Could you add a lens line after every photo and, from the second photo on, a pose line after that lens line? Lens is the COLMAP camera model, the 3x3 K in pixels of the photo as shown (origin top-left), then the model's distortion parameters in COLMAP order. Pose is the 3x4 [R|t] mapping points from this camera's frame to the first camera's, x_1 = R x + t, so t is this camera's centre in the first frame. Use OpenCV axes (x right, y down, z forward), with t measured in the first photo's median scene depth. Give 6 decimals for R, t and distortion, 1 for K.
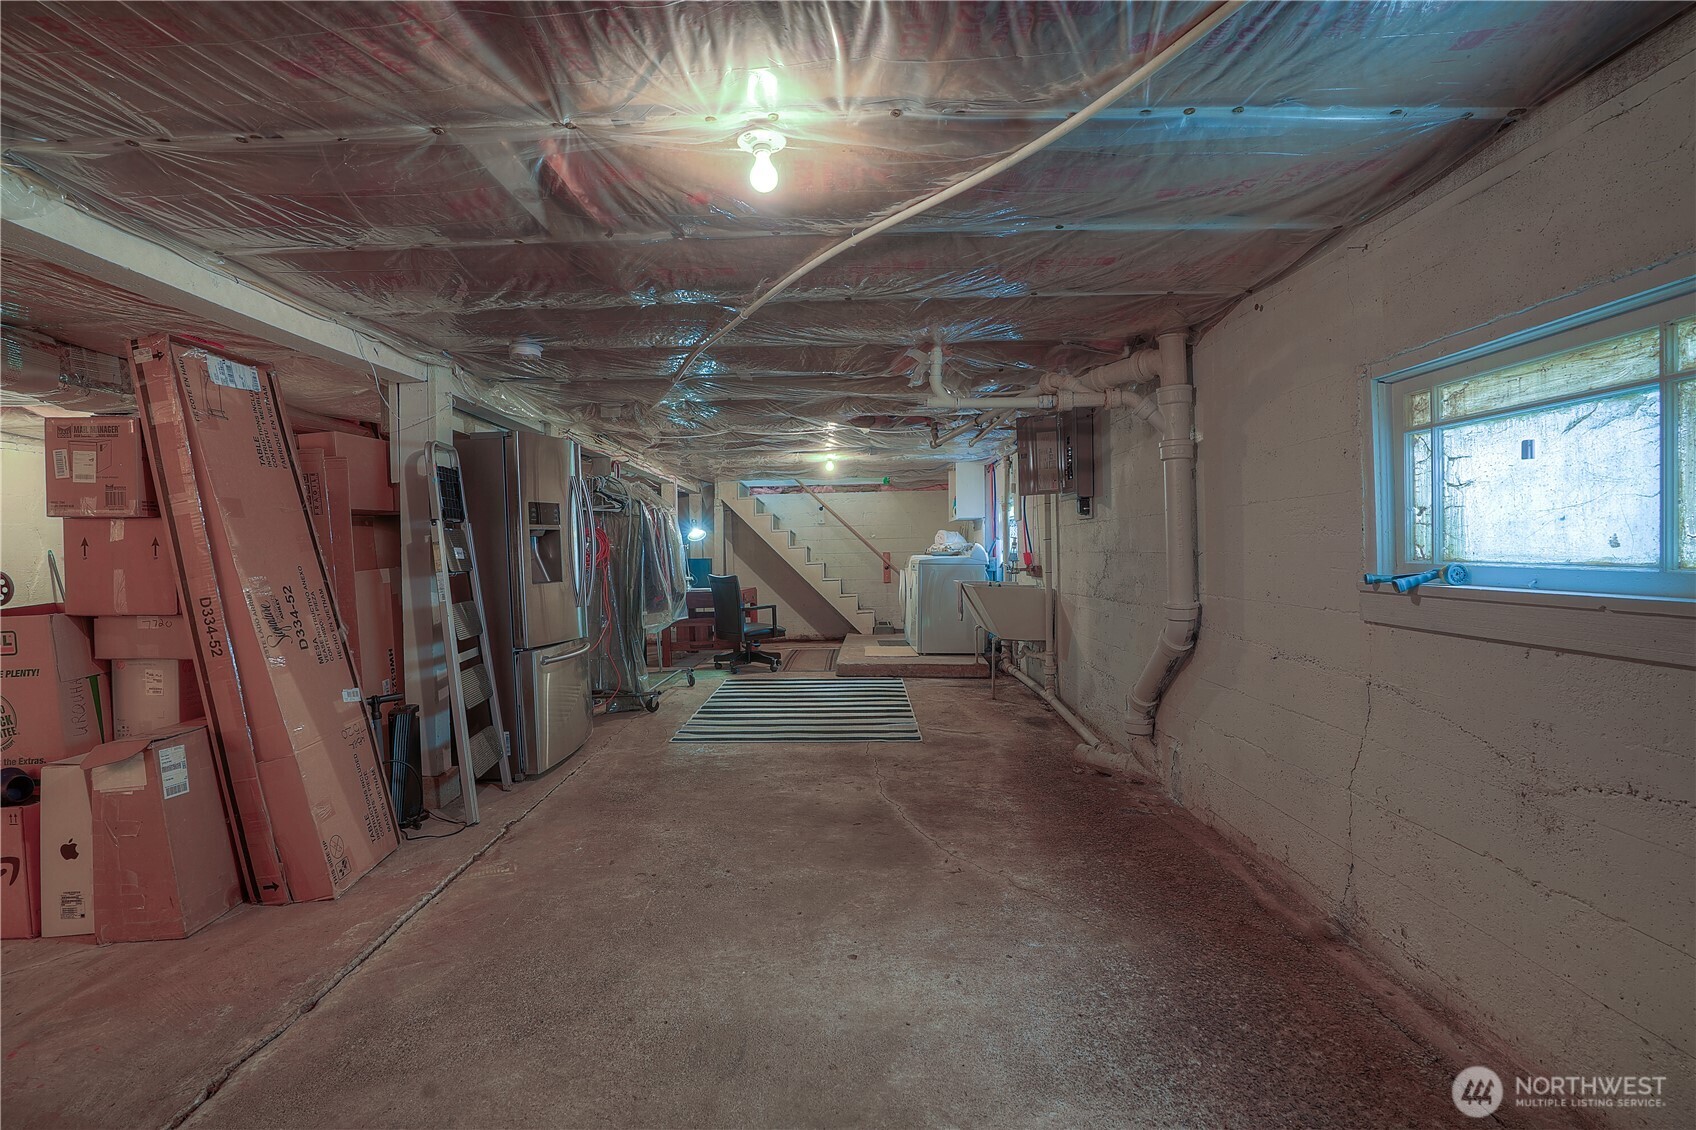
lens RADIAL K [[789.3, 0, 849.0], [0, 789.3, 561.1], [0, 0, 1]] dist [-0.072296, 0.028653]
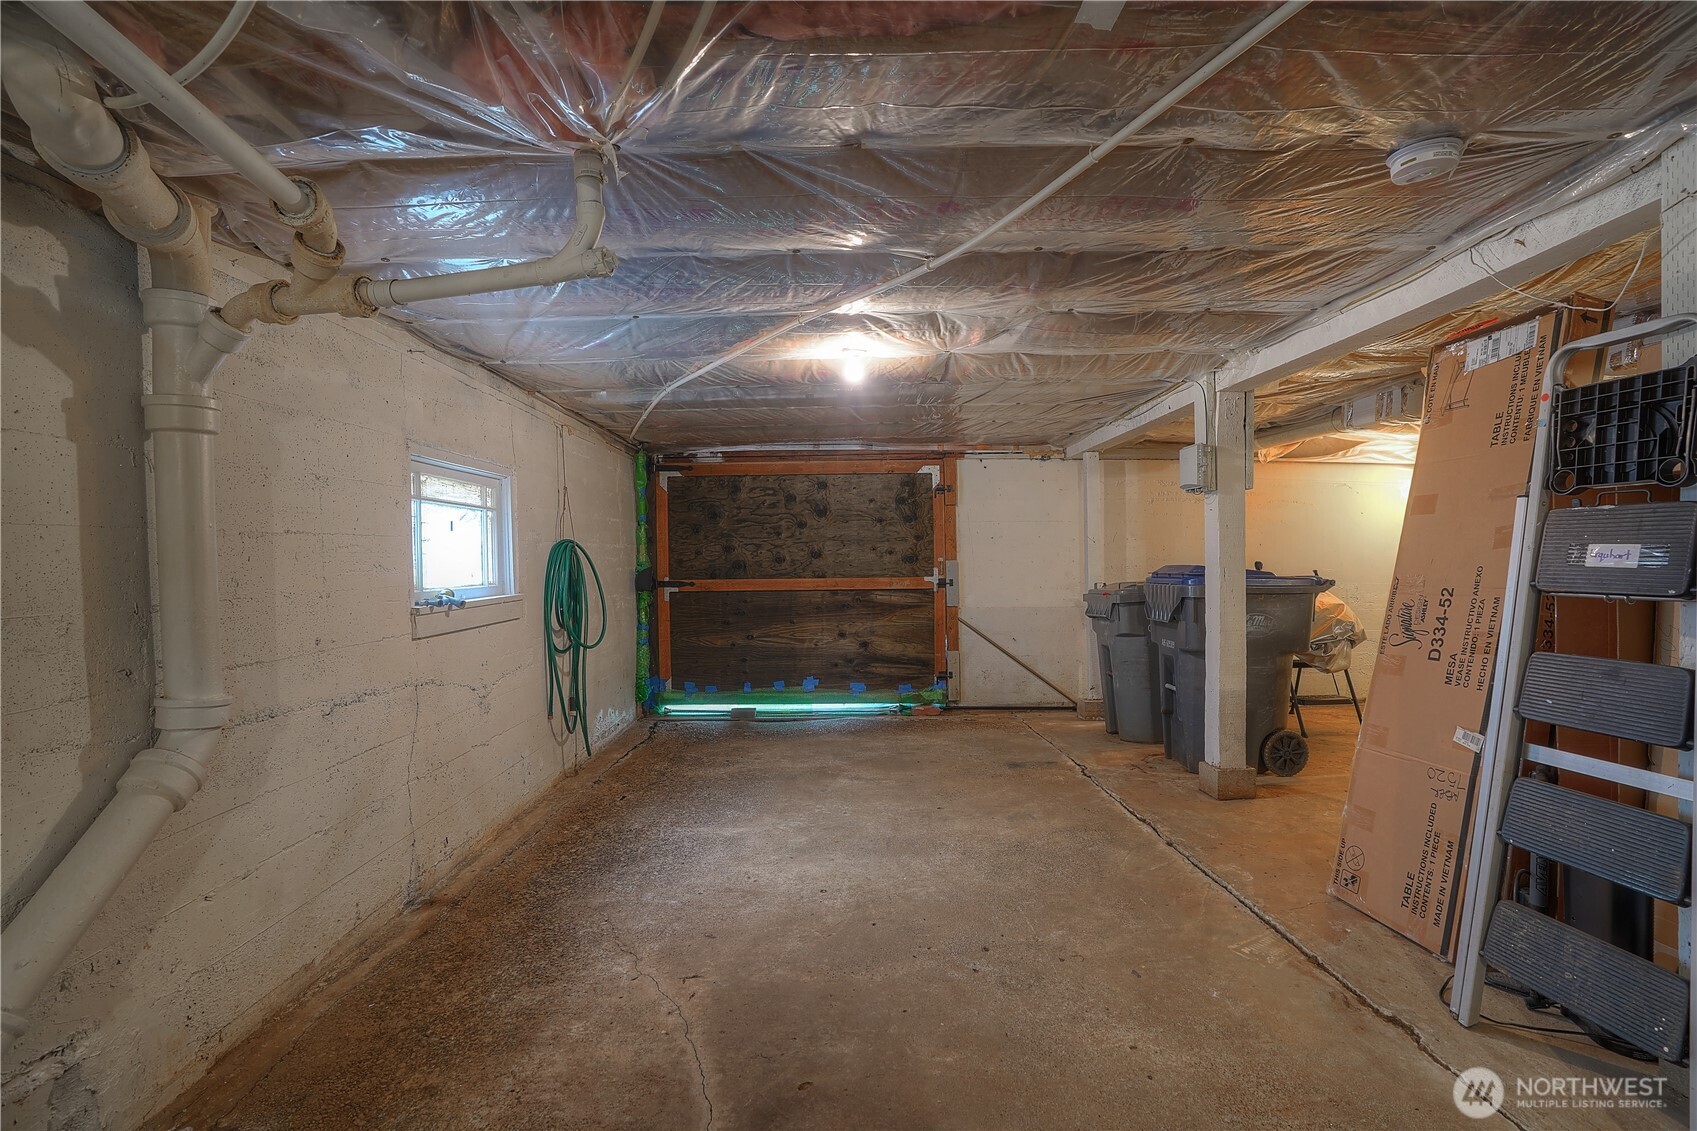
lens RADIAL K [[789.7, 0, 849.5], [0, 789.7, 561.6], [0, 0, 1]] dist [-0.072296, 0.028653]
pose [[-0.999174, 0.037920, -0.014643, -0.032360], [0.037522, 0.998943, 0.026552, -0.047107], [0.015634, 0.025980, -0.999540, 1.865836]]
